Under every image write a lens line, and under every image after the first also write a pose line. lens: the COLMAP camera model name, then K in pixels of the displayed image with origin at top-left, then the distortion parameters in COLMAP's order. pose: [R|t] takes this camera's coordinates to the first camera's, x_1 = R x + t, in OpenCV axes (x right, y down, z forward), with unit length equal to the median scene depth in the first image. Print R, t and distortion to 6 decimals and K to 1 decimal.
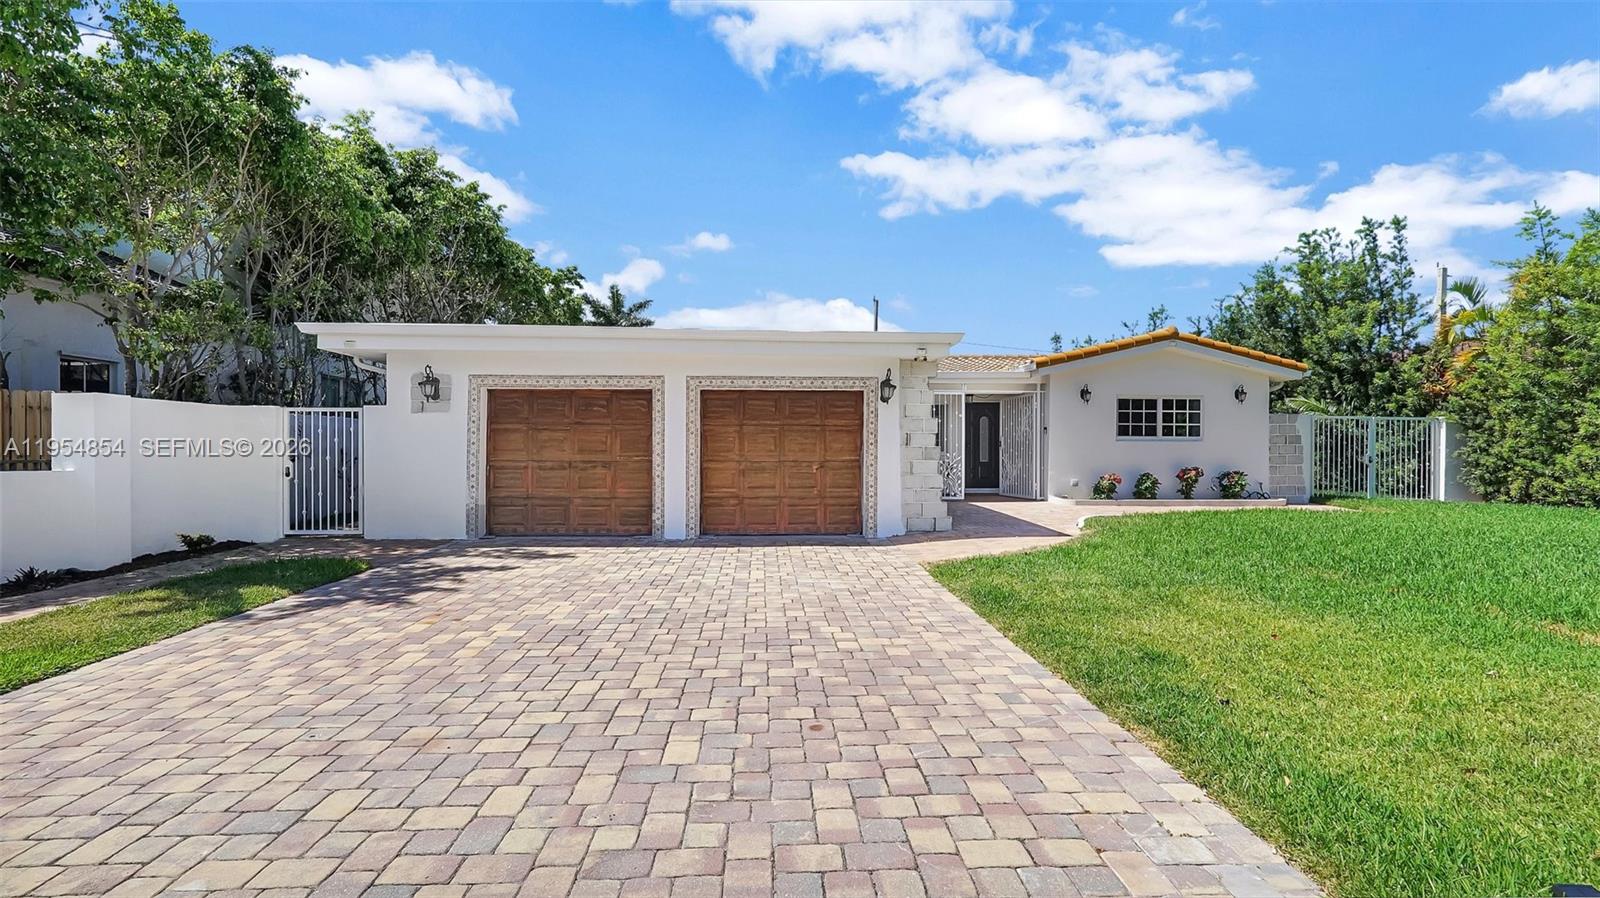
lens RADIAL K [[713.4, 0, 801.5], [0, 713.4, 437.0], [0, 0, 1]] dist [-0.002819, -0.000085]
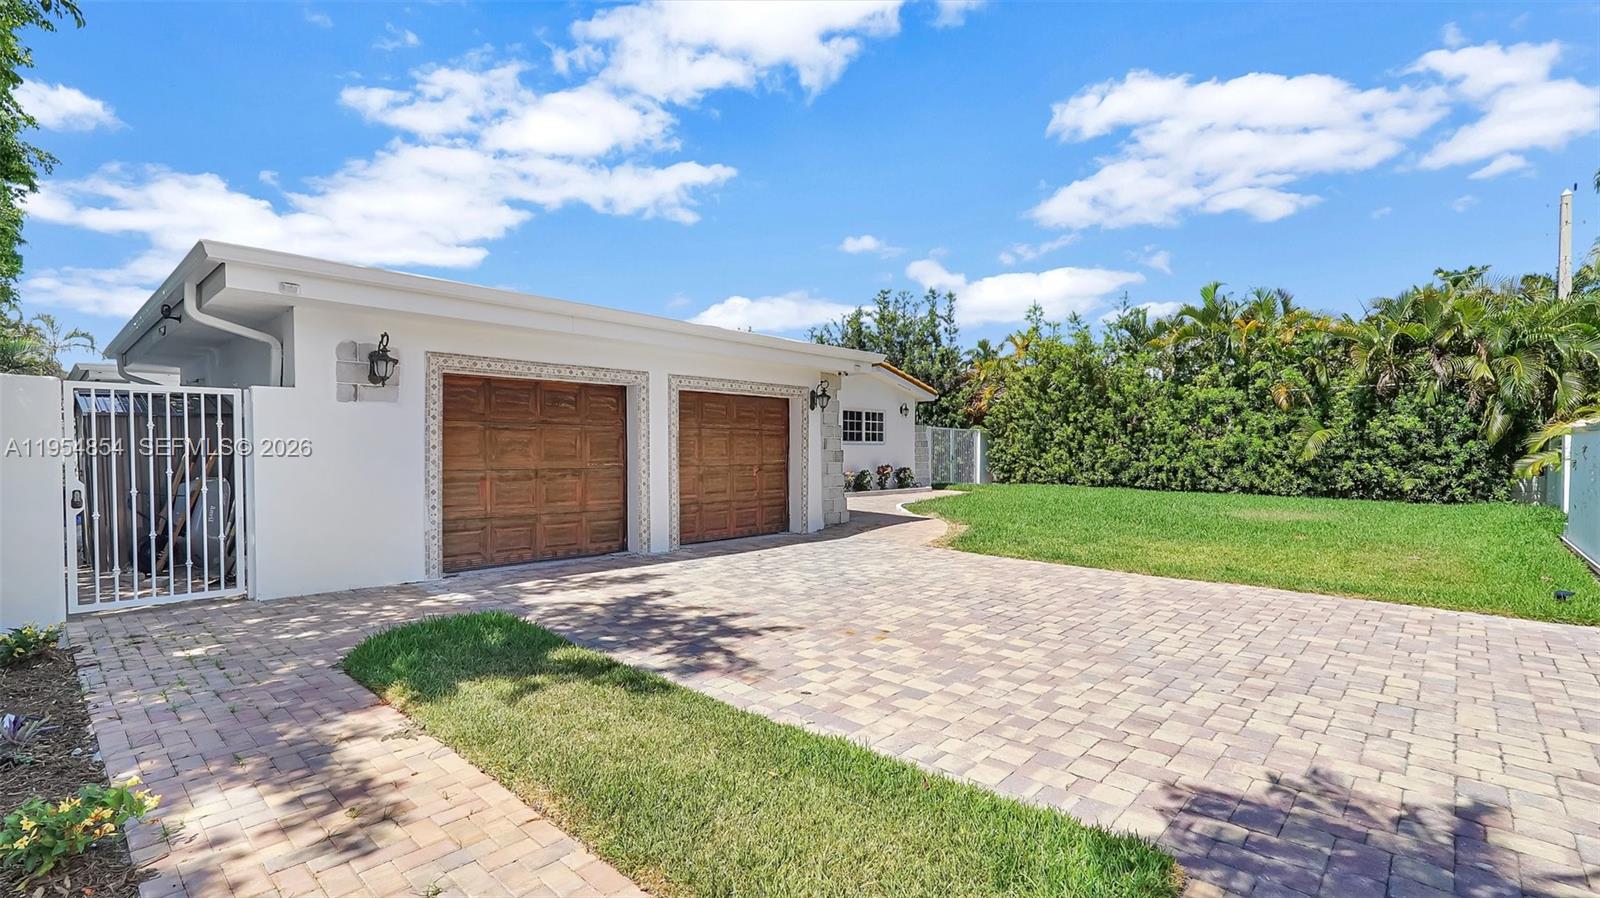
lens RADIAL K [[735.7, 0, 800.0], [0, 735.7, 449.0], [0, 0, 1]] dist [-0.002292, -0.000224]
pose [[0.714121, -0.001356, 0.700021, -0.690601], [-0.010050, 0.999875, 0.012190, -0.002013], [-0.699950, -0.015740, 0.714018, 0.200508]]
